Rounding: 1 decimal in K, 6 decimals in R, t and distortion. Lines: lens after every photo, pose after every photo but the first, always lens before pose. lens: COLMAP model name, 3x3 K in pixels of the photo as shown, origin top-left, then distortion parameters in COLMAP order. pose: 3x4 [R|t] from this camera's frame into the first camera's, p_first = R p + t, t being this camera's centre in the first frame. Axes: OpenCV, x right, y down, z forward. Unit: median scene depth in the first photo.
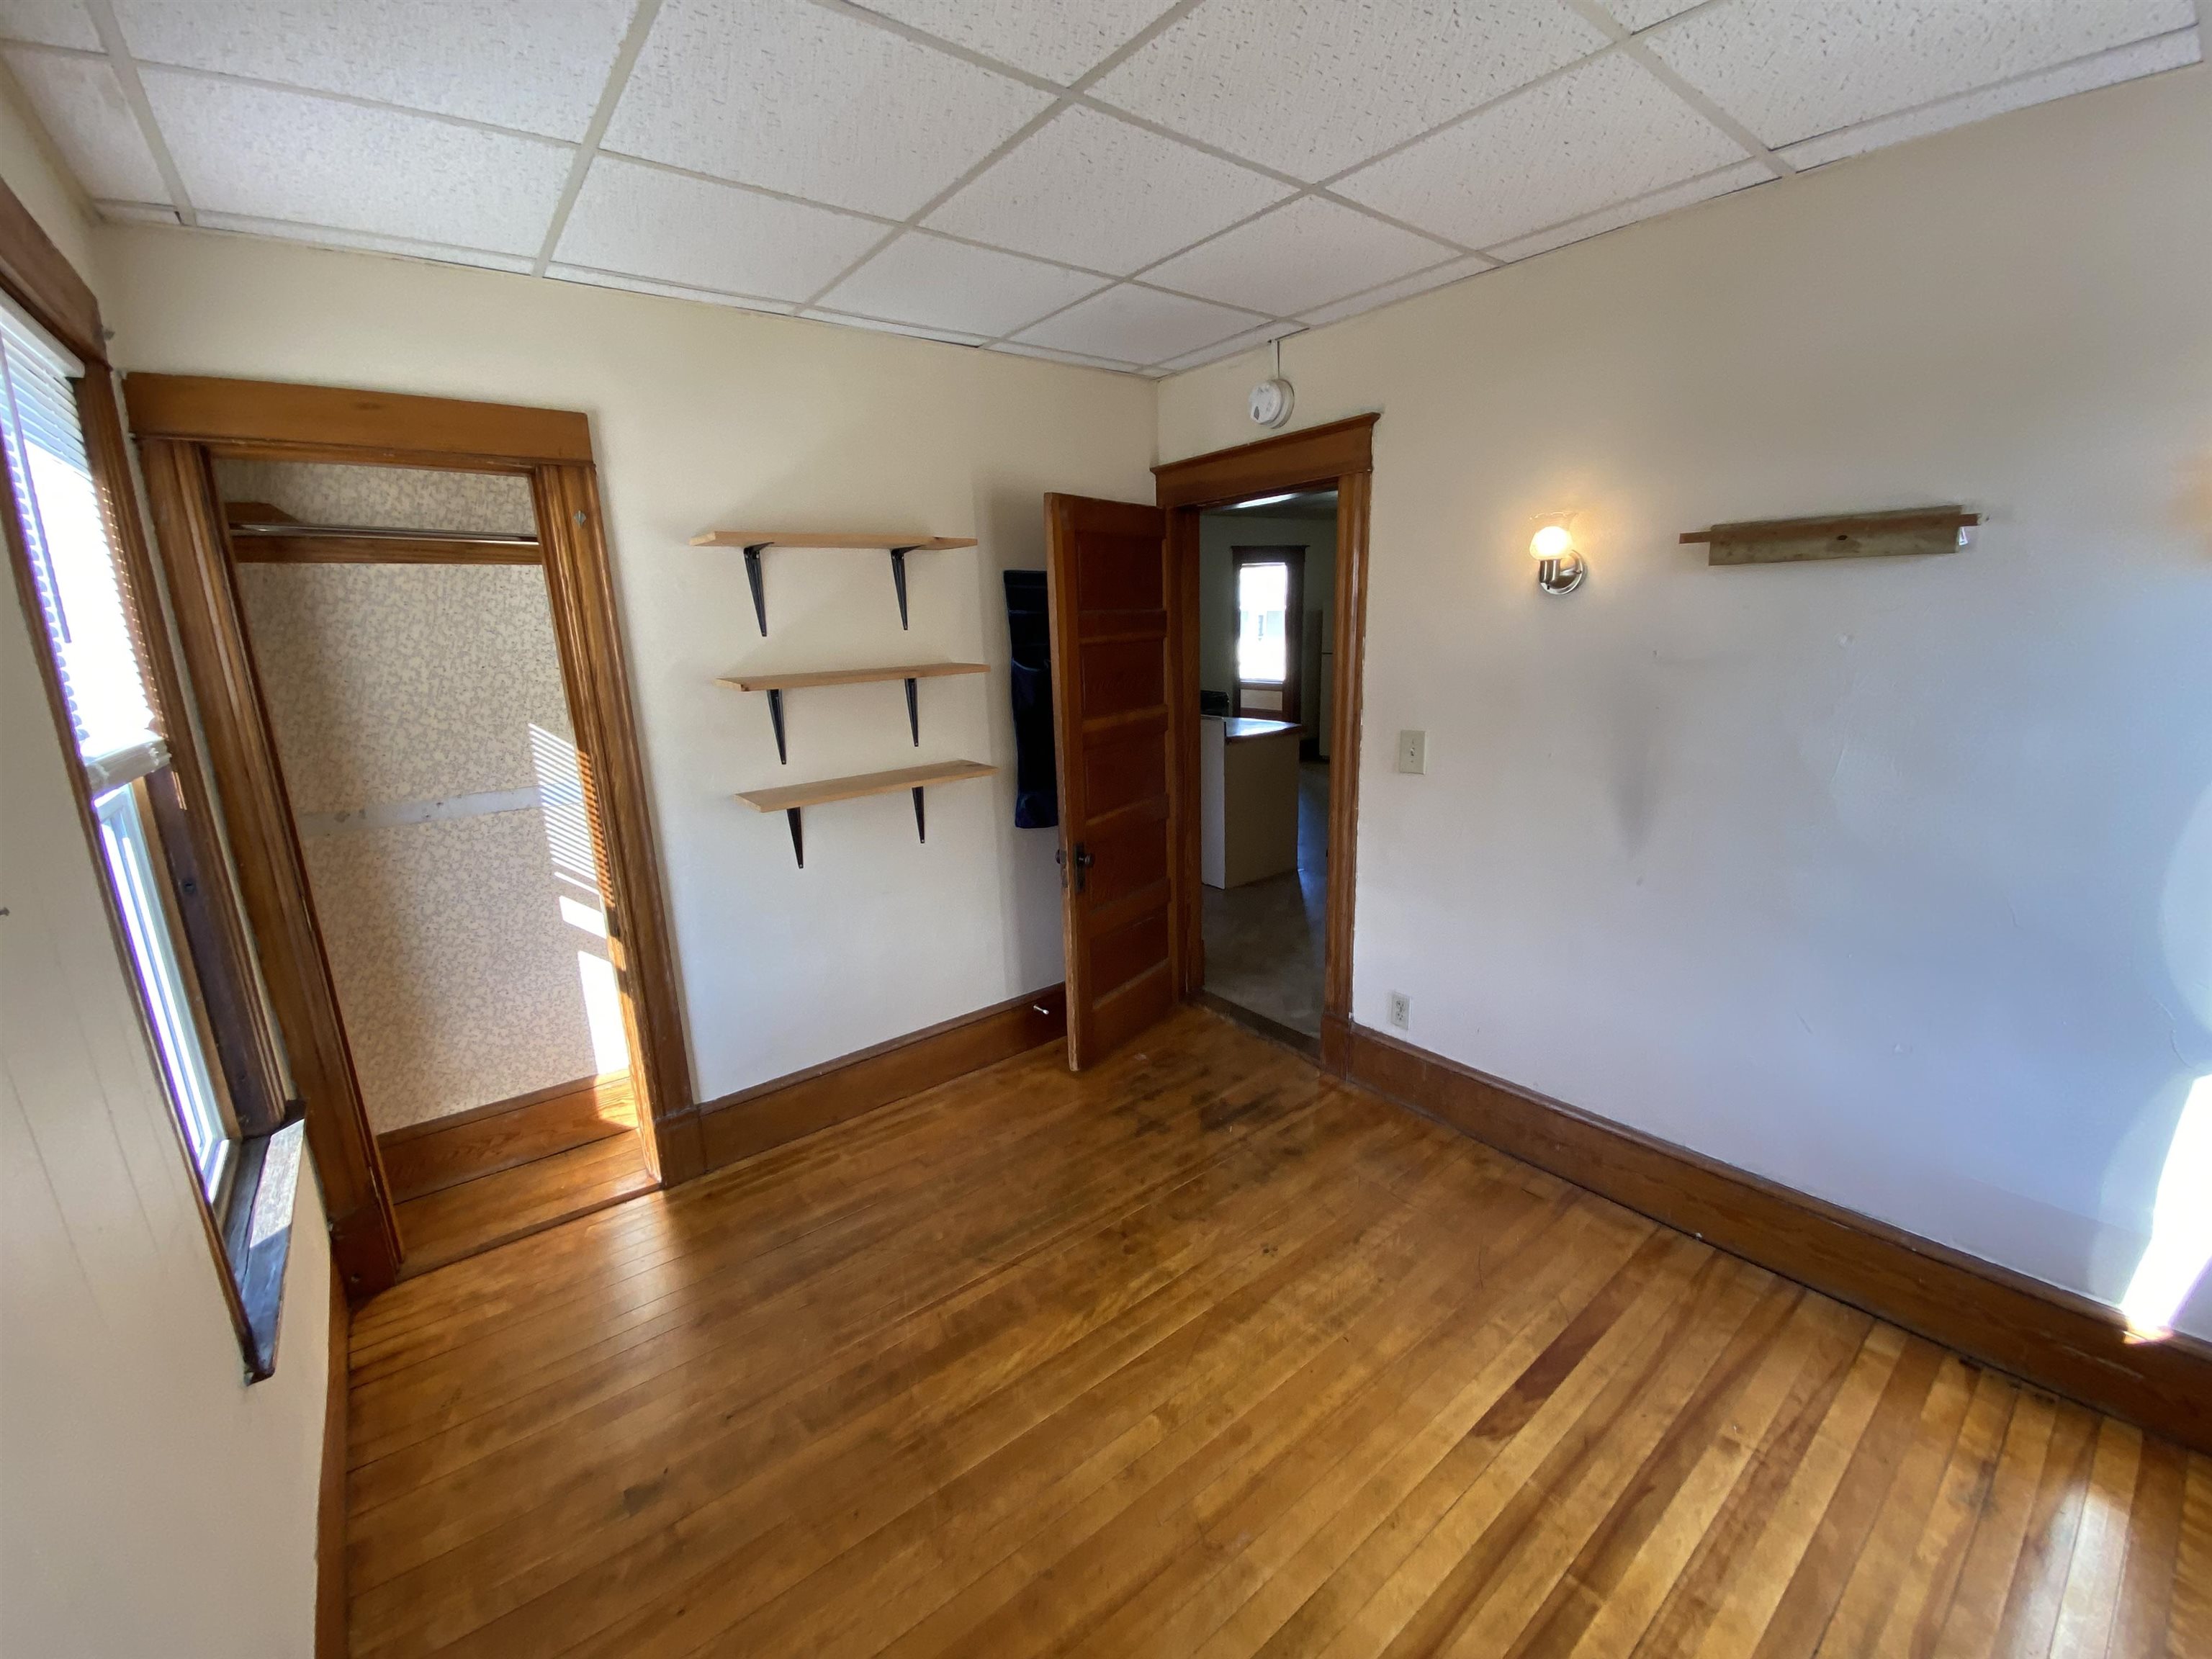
lens RADIAL K [[893.7, 0, 1098.3], [0, 893.7, 827.1], [0, 0, 1]] dist [0.015632, -0.015470]
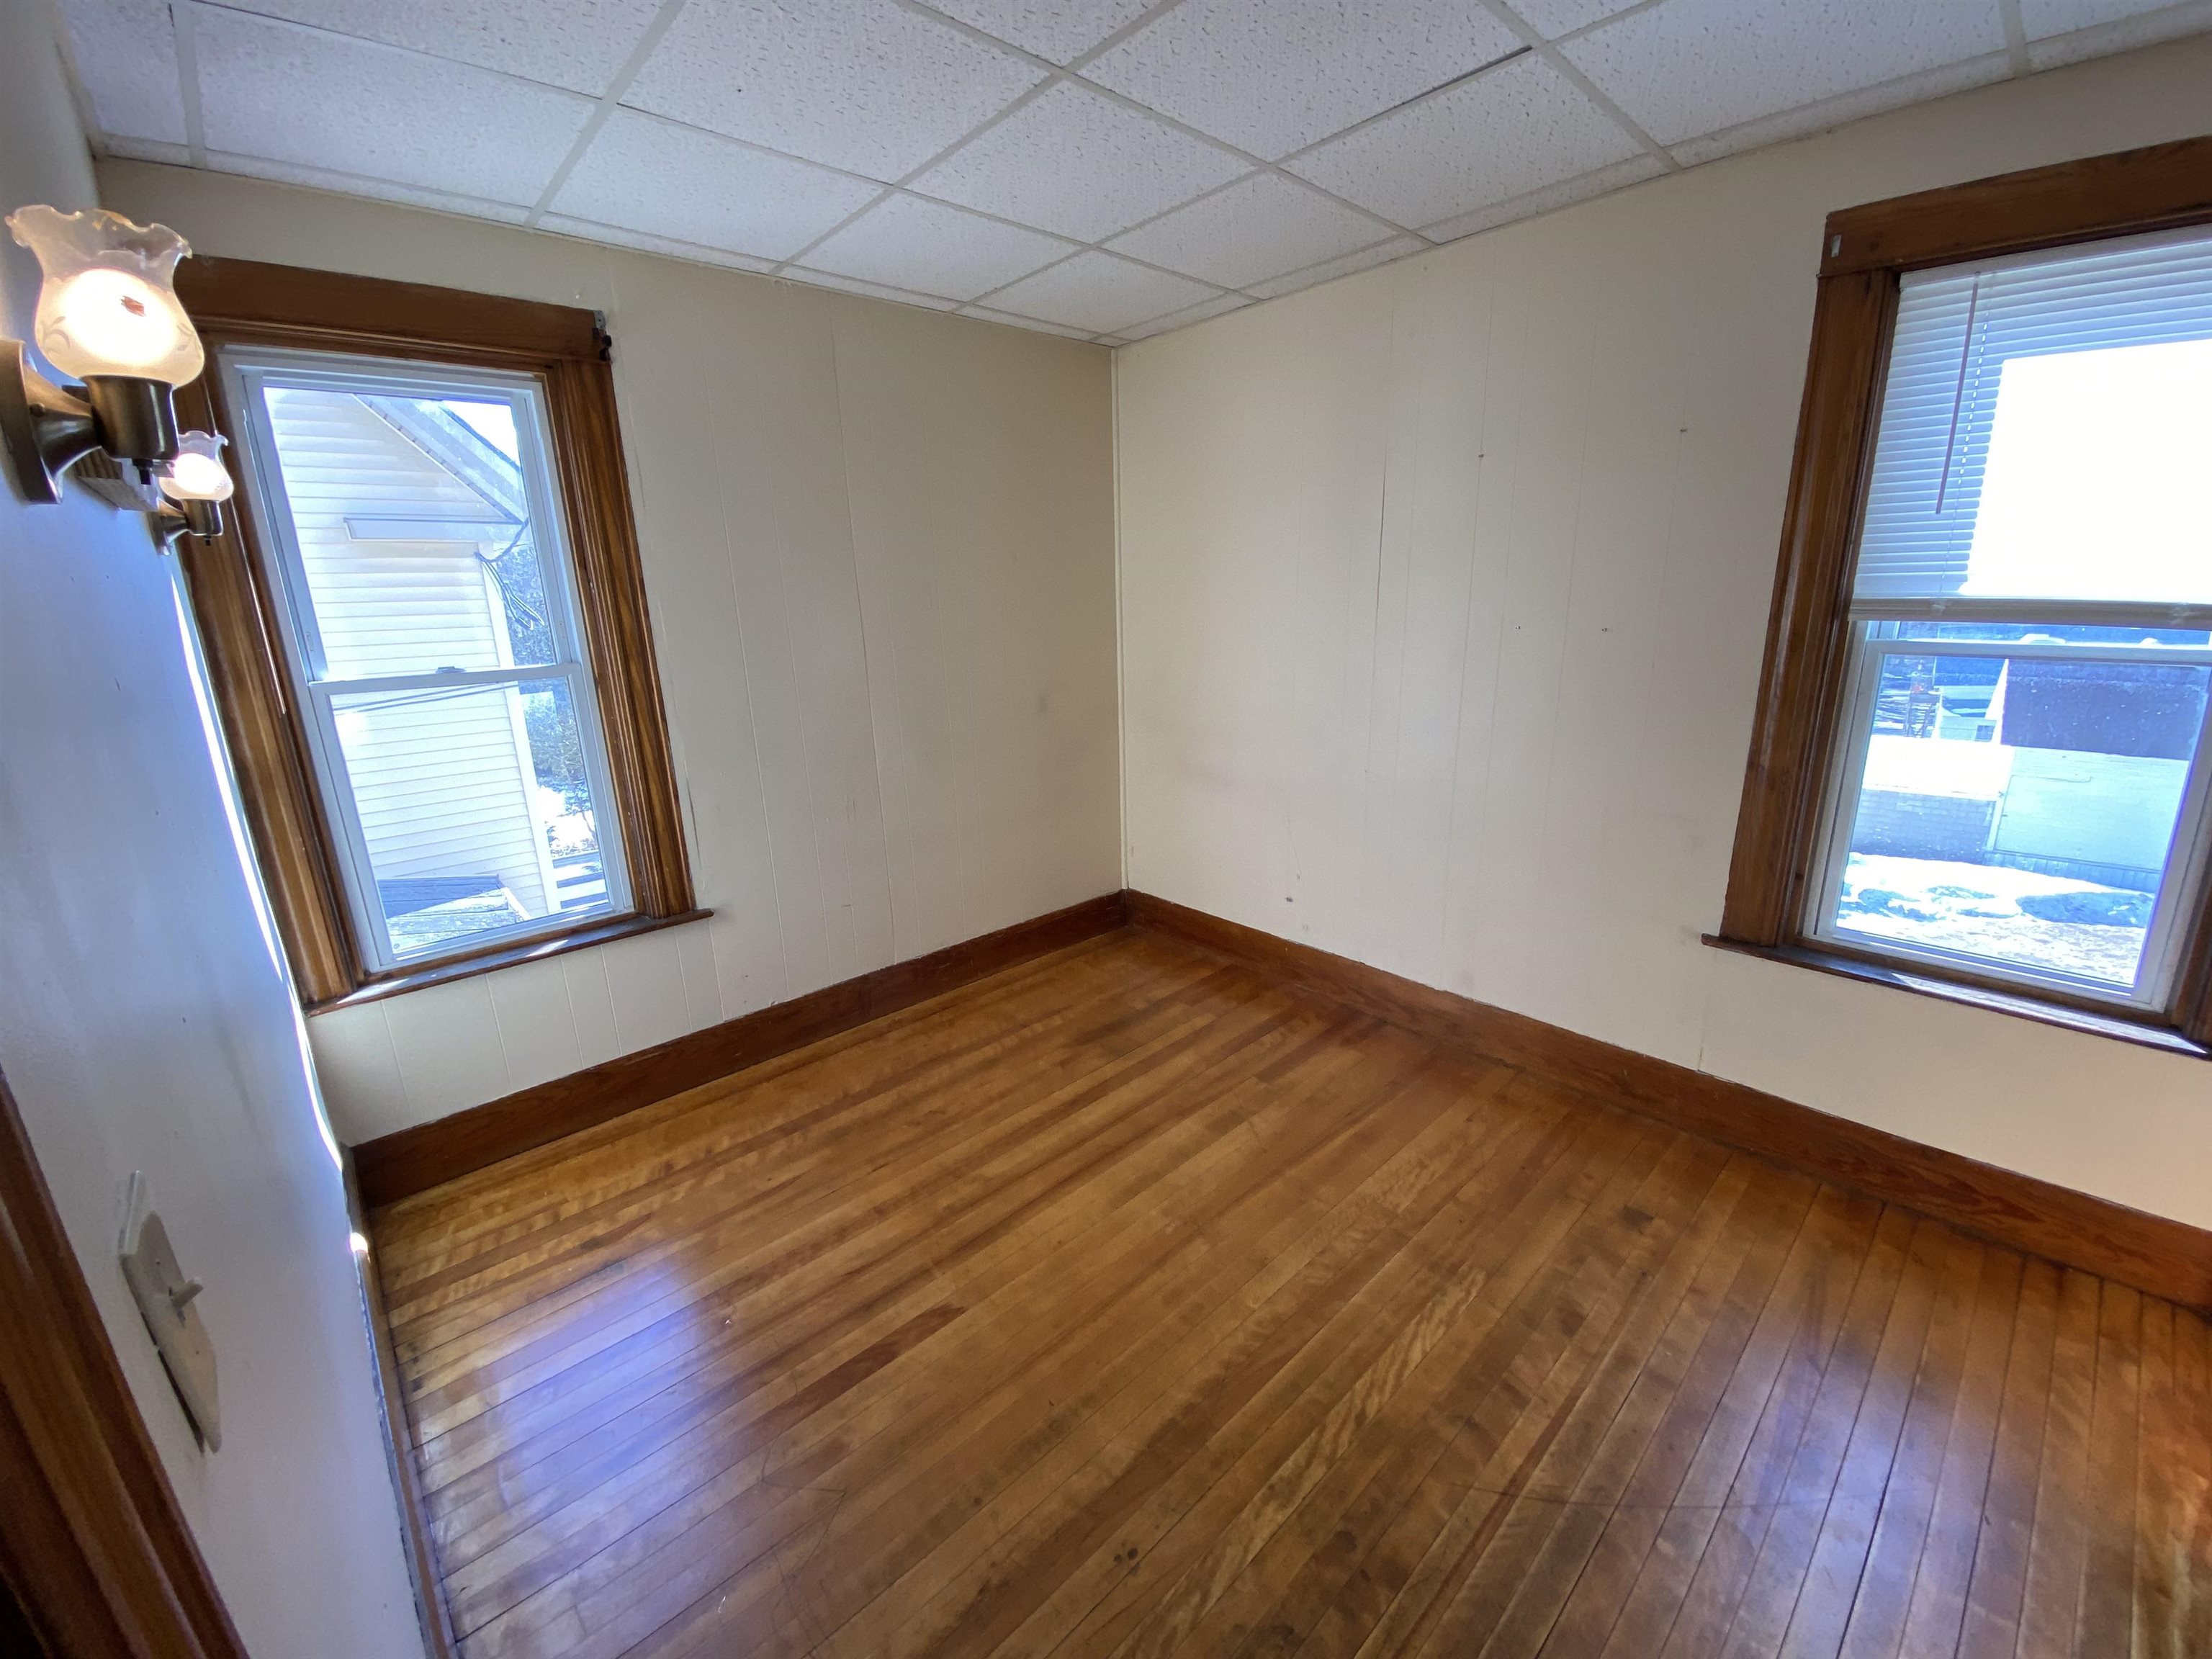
lens RADIAL K [[893.7, 0, 1098.3], [0, 893.7, 827.1], [0, 0, 1]] dist [0.015632, -0.015470]
pose [[-0.995427, 0.078852, -0.053923, 0.234213], [0.043707, 0.877874, 0.476894, -0.323403], [0.084941, 0.472356, -0.877305, 1.505099]]
